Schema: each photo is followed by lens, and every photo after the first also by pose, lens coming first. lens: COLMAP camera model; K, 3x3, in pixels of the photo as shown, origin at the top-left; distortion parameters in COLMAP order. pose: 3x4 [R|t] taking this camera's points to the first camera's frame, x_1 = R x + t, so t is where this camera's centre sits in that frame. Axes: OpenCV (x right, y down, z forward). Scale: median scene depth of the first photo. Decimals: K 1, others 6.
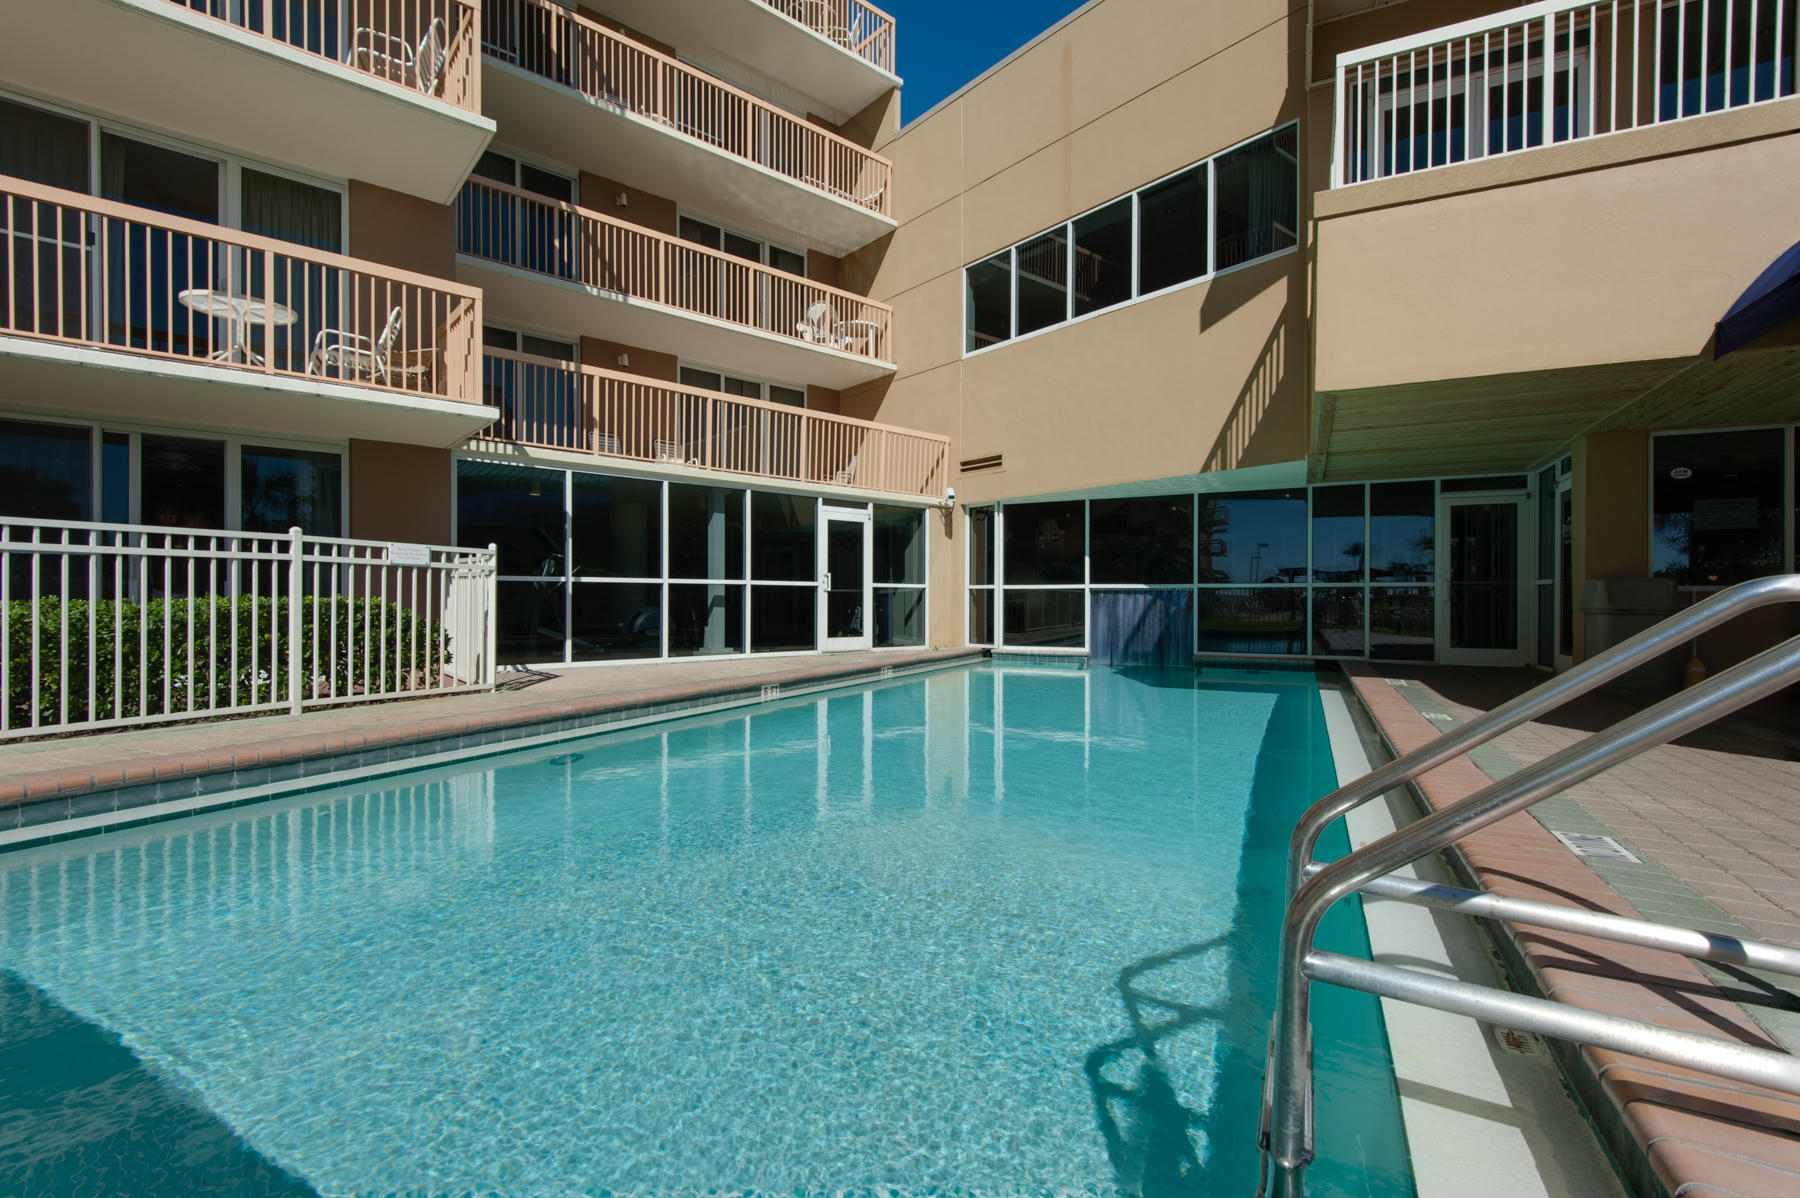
lens RADIAL K [[867.9, 0, 895.3], [0, 867.9, 606.1], [0, 0, 1]] dist [0.003353, -0.012151]
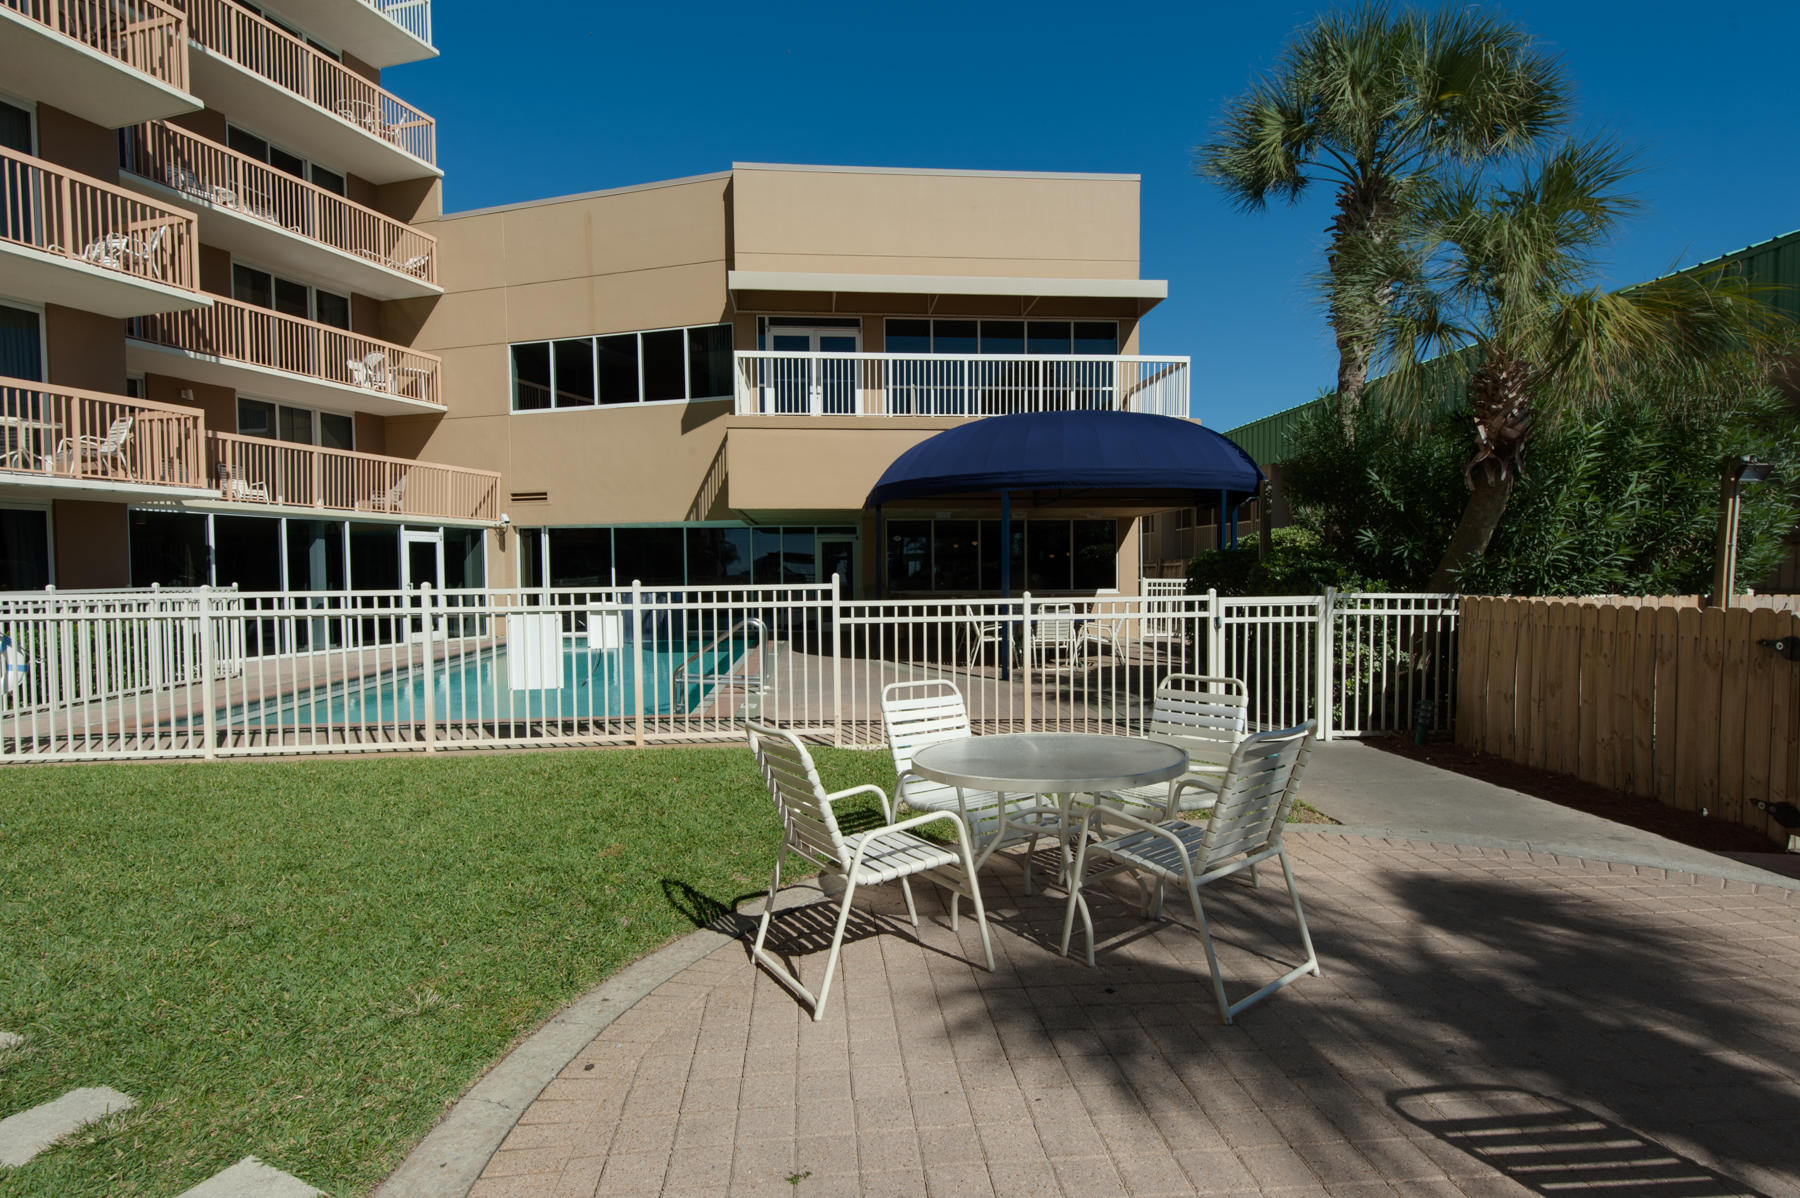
lens RADIAL K [[867.9, 0, 895.3], [0, 867.9, 606.1], [0, 0, 1]] dist [0.003353, -0.012151]
pose [[0.853130, -0.032338, 0.520696, -0.135834], [0.019379, 0.999353, 0.030313, -0.027789], [-0.521339, -0.015770, 0.853204, -0.493349]]
